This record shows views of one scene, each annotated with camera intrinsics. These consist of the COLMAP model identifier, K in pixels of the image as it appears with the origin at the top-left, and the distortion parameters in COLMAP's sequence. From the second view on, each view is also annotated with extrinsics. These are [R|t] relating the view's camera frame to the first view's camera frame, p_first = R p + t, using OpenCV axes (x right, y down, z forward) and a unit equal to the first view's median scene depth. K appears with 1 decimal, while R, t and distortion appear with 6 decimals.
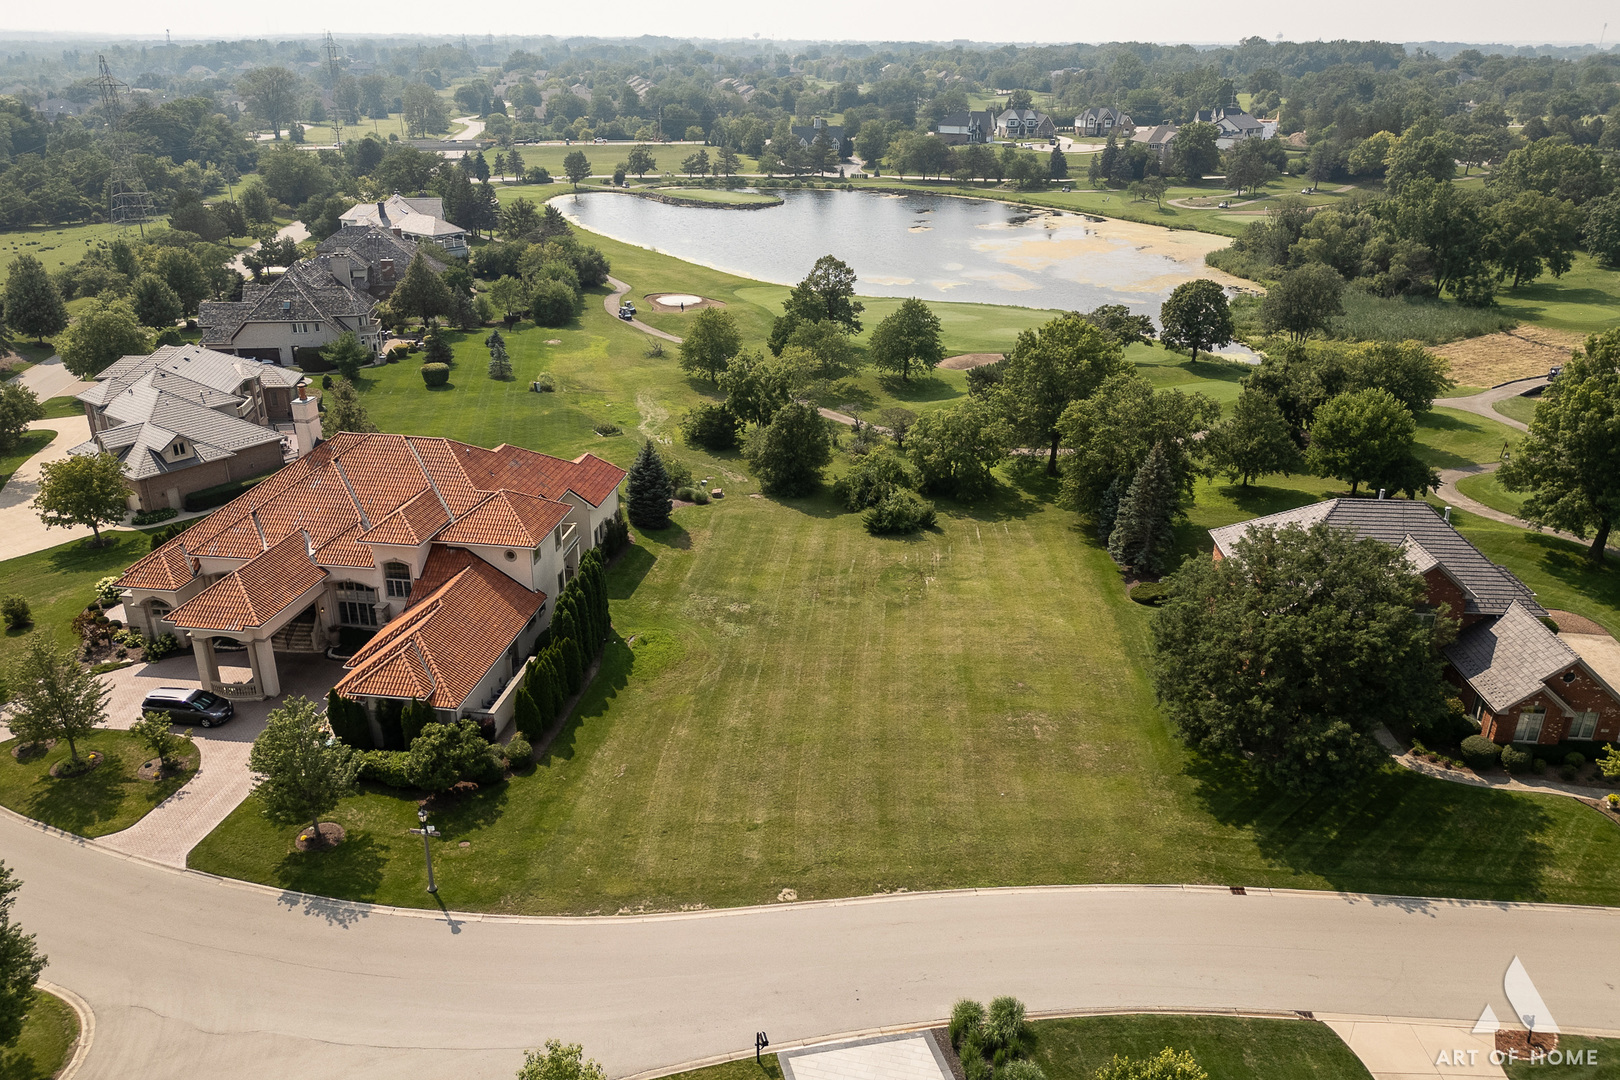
lens RADIAL K [[1147.4, 0, 810.0], [0, 1147.4, 540.0], [0, 0, 1]] dist [0.094296, -0.094546]
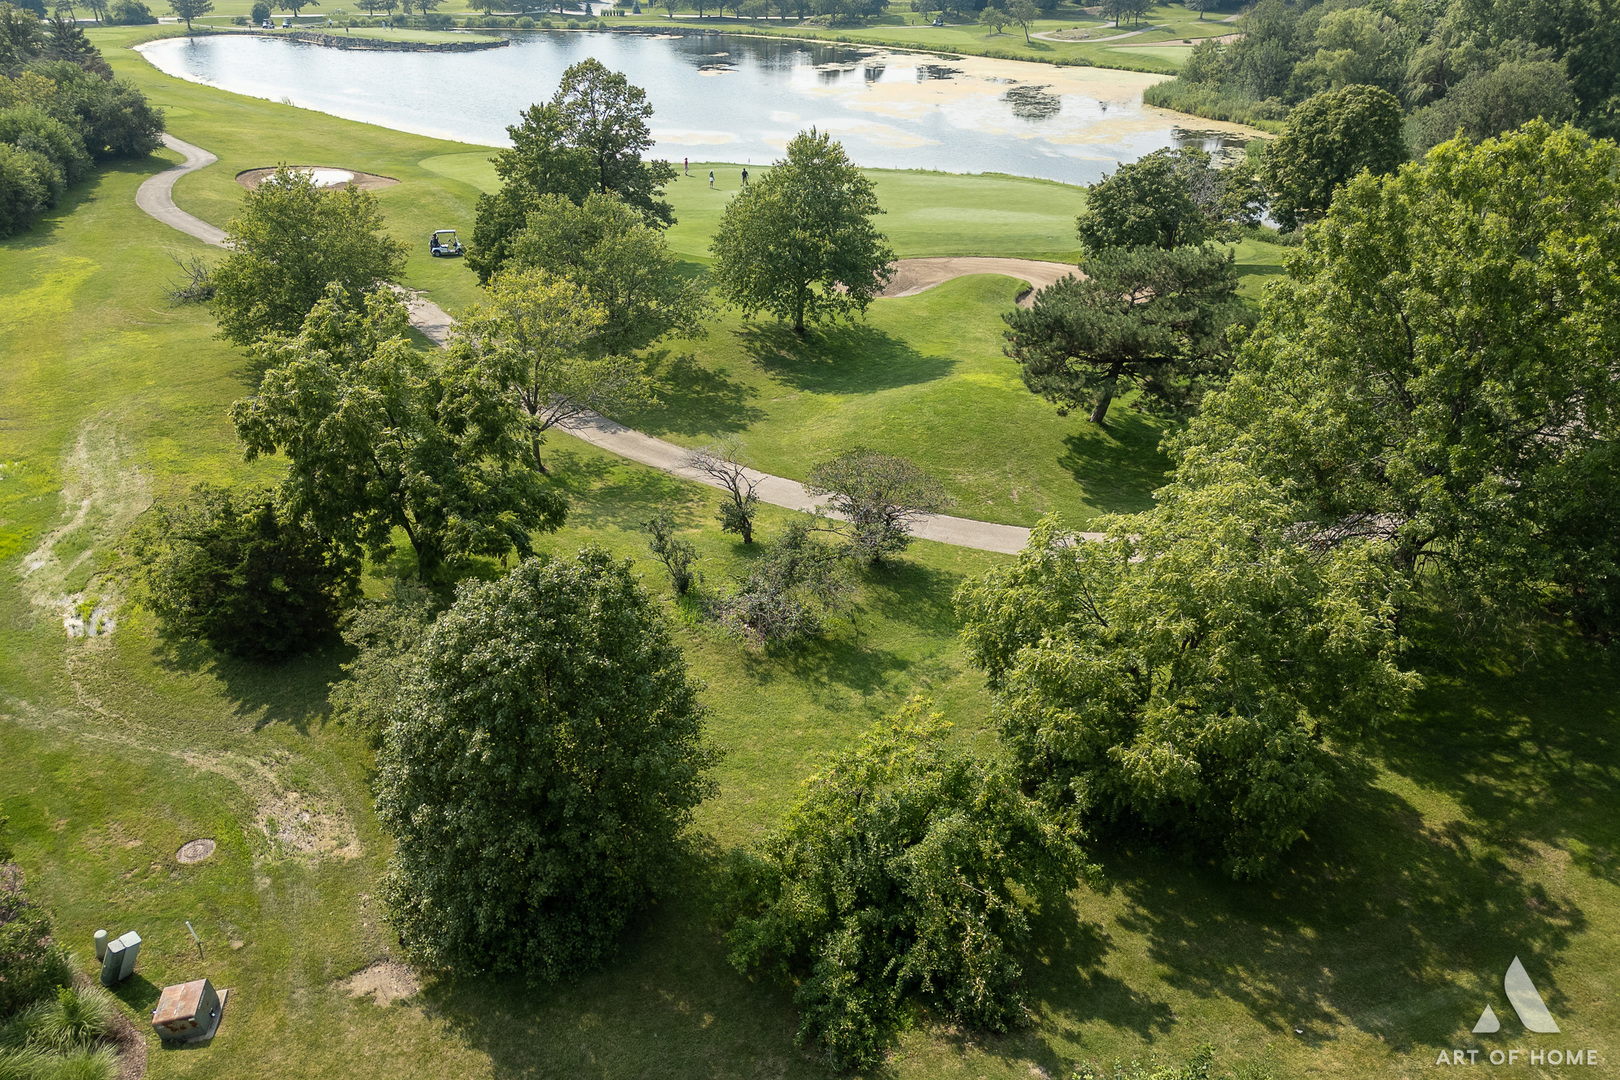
lens RADIAL K [[1147.4, 0, 810.0], [0, 1147.4, 540.0], [0, 0, 1]] dist [0.094296, -0.094546]
pose [[0.979199, -0.093465, 0.180094, 0.001334], [0.077889, 0.992734, 0.091714, -0.174018], [-0.187358, -0.075779, 0.979364, 0.979851]]
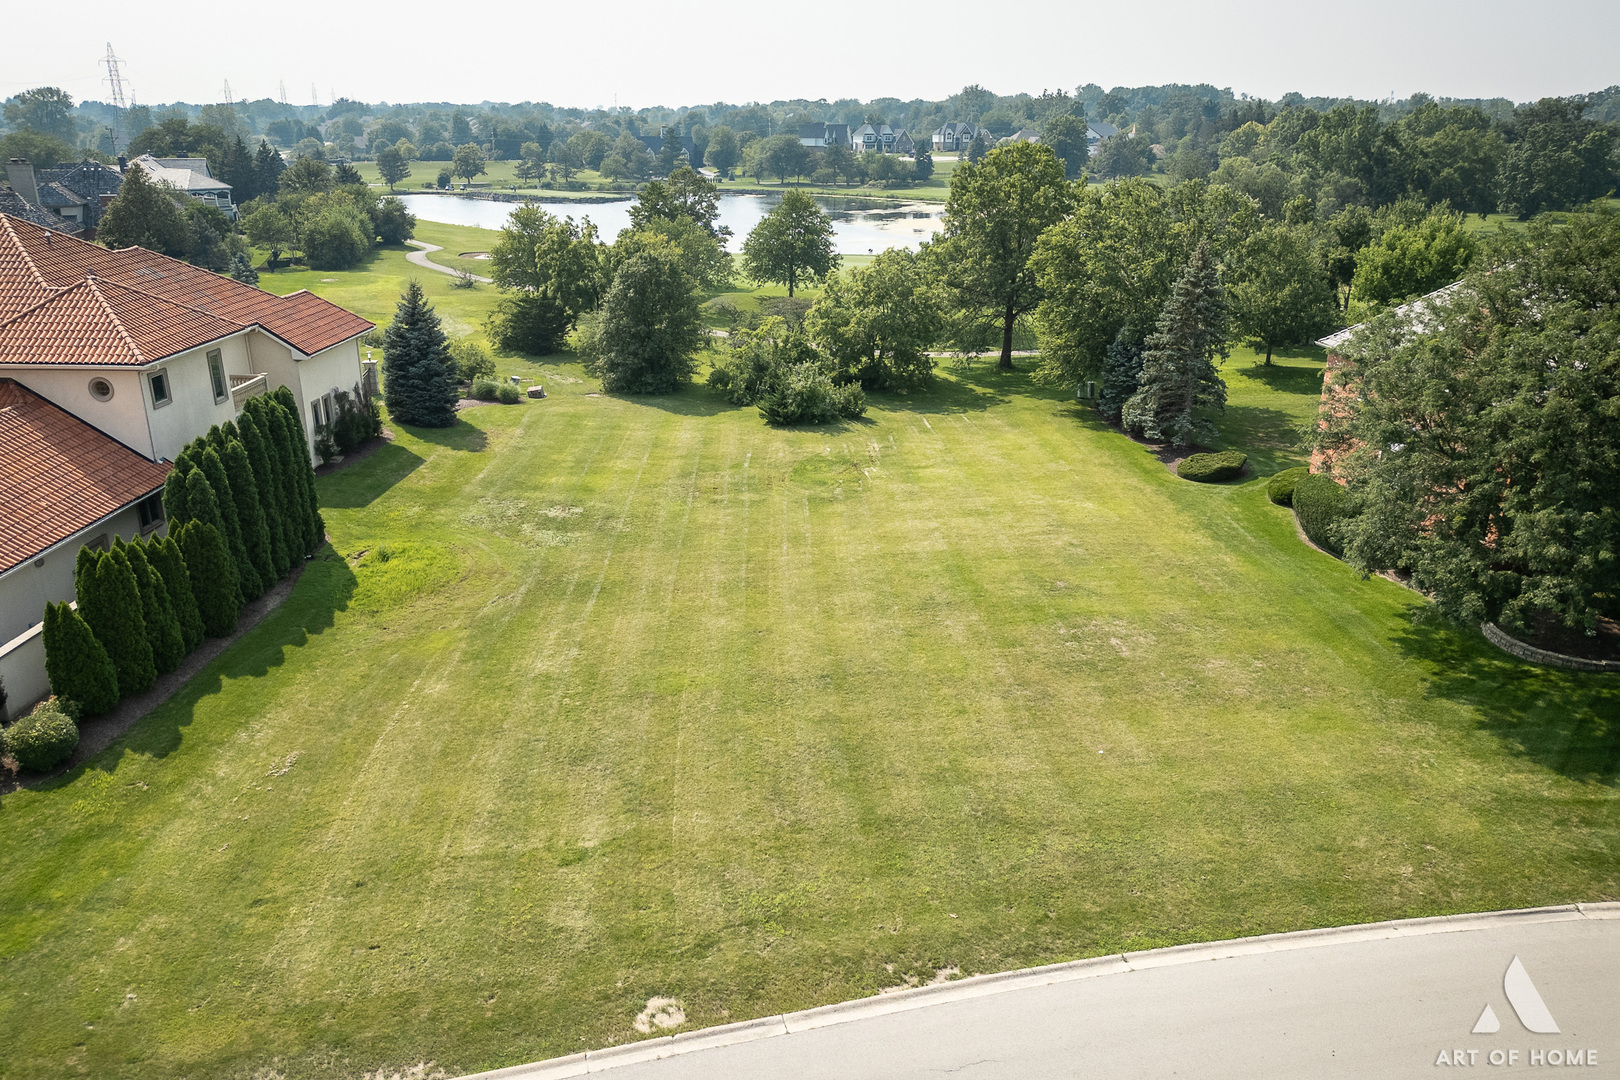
lens RADIAL K [[1150.7, 0, 810.0], [0, 1150.7, 540.0], [0, 0, 1]] dist [0.080387, -0.092510]
pose [[0.992151, -0.046279, 0.116166, -0.005252], [0.052953, 0.997079, -0.055046, 0.115595], [-0.113279, 0.060765, 0.991703, 0.400799]]
